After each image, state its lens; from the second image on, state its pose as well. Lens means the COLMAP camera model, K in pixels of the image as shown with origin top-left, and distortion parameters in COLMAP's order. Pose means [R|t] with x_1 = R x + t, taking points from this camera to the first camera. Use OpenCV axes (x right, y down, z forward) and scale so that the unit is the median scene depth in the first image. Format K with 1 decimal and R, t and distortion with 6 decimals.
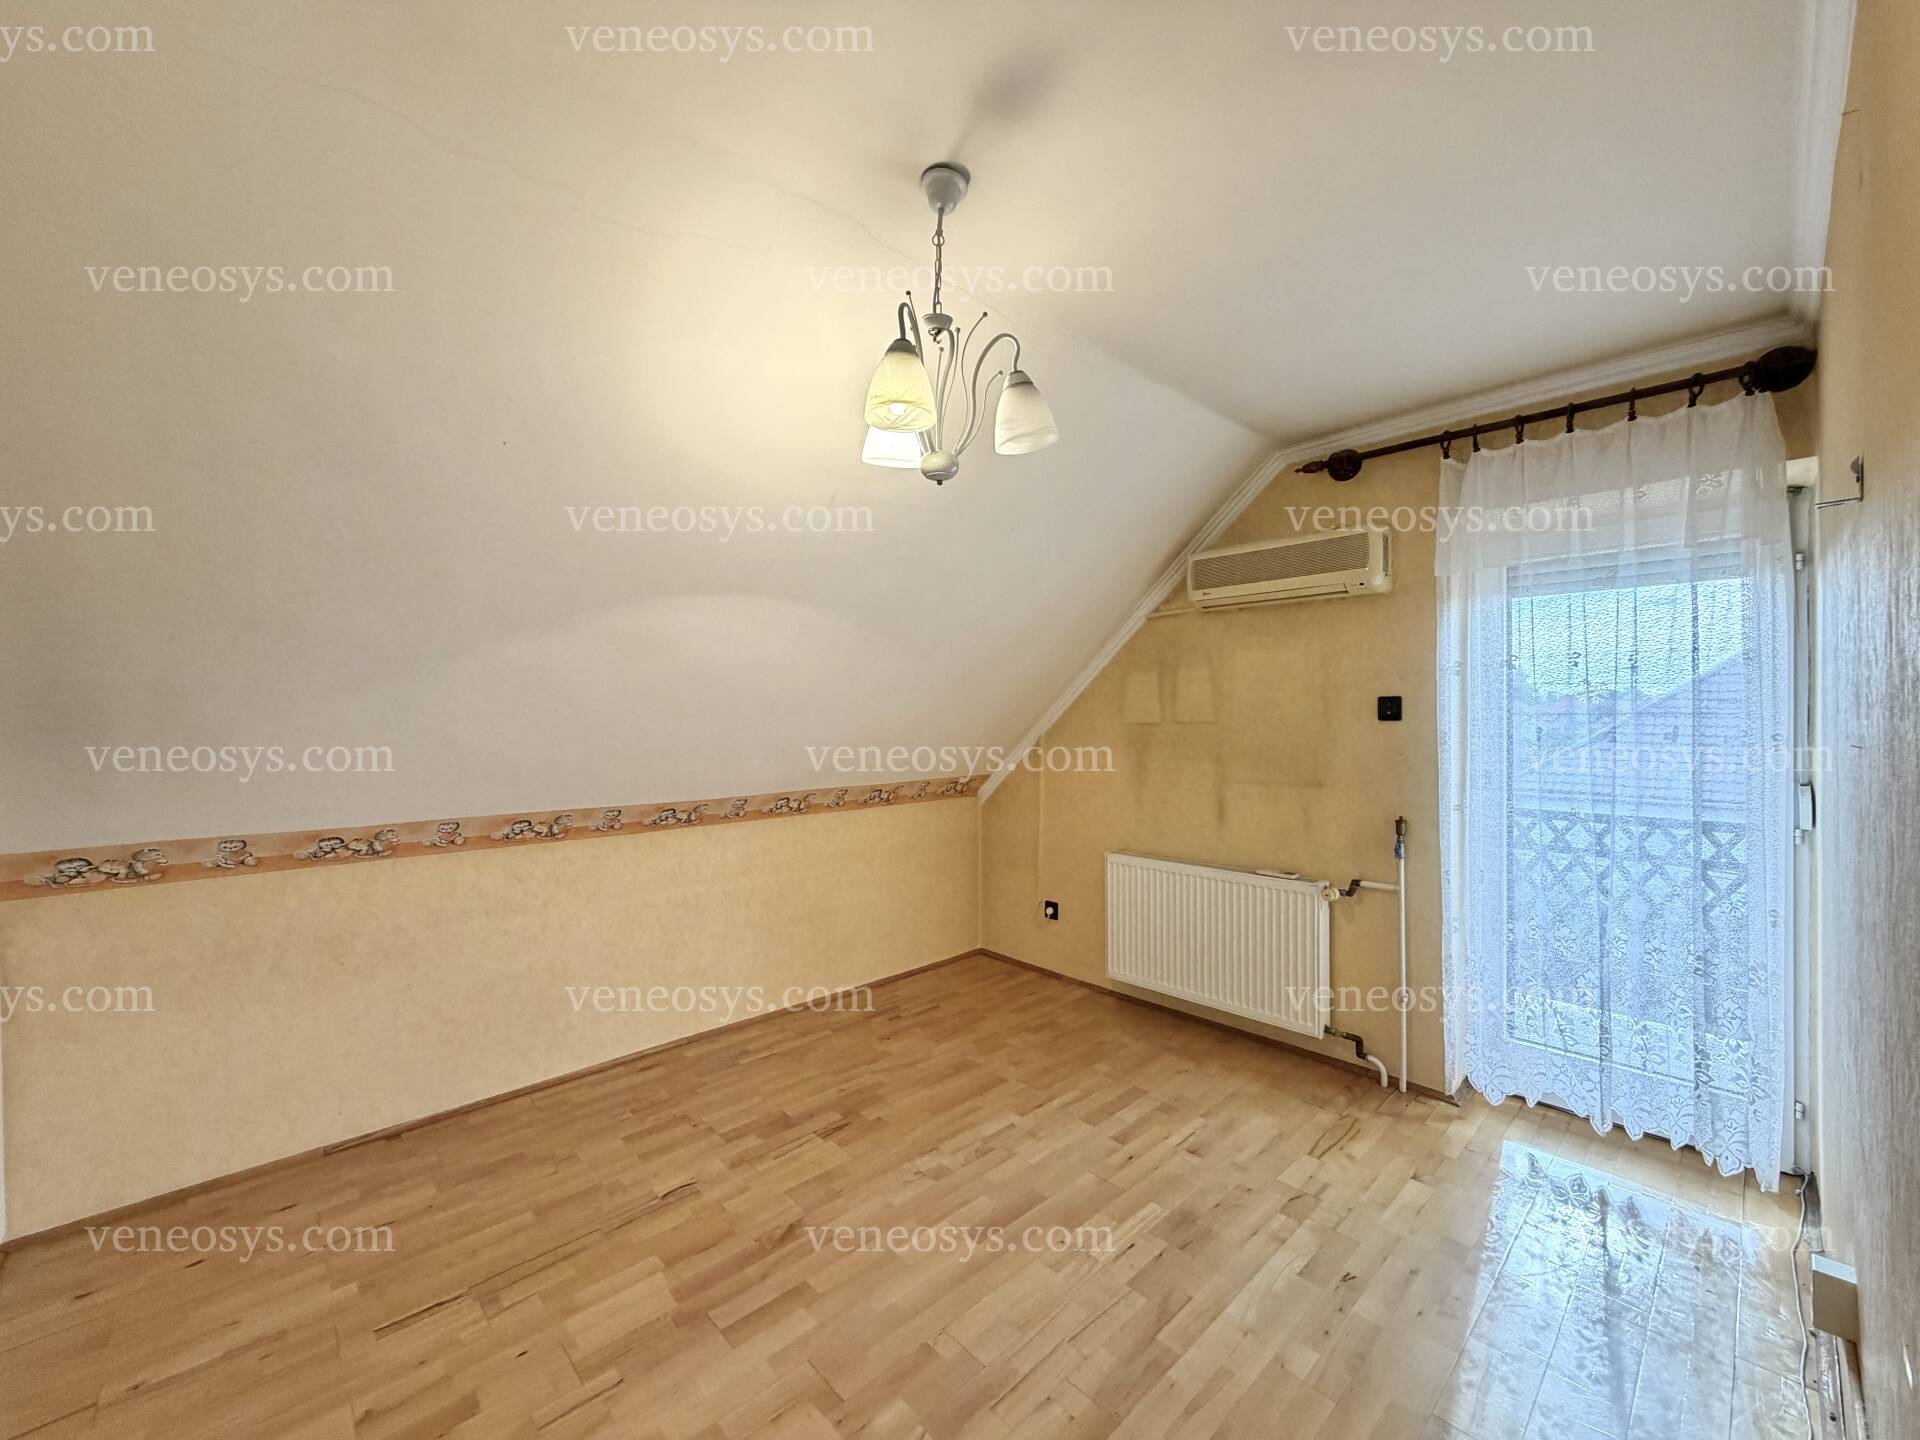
lens RADIAL K [[762.5, 0, 951.3], [0, 762.5, 719.0], [0, 0, 1]] dist [-0.001057, -0.000123]
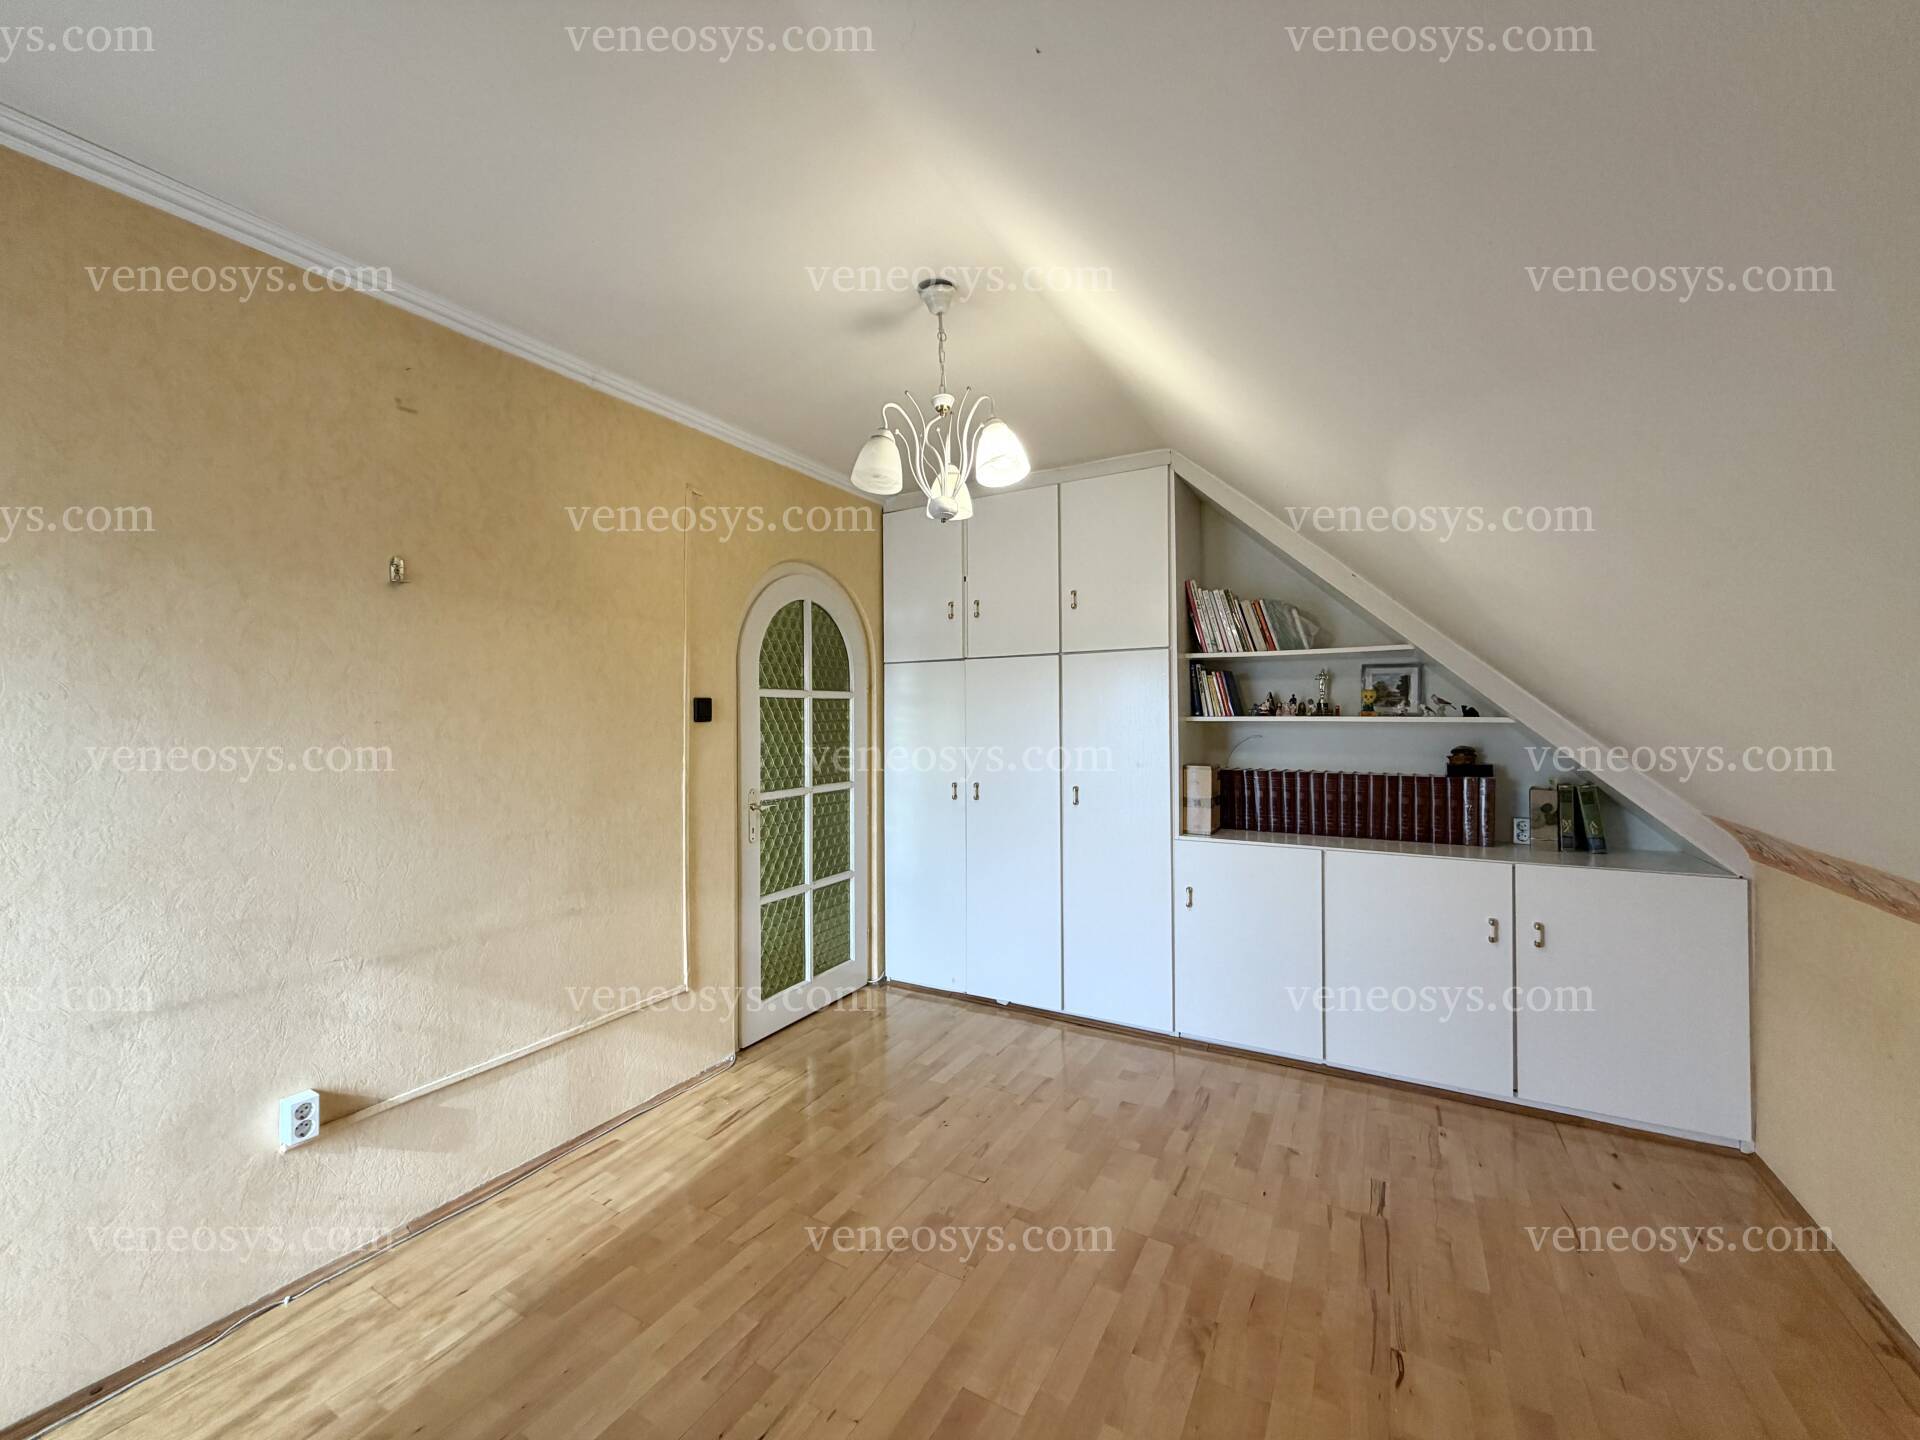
lens RADIAL K [[762.5, 0, 951.3], [0, 762.5, 719.0], [0, 0, 1]] dist [-0.001057, -0.000123]
pose [[-0.958957, 0.005544, -0.283498, 0.284979], [0.005366, 0.999985, 0.001404, 0.016243], [0.283502, -0.000175, -0.958972, 1.891228]]
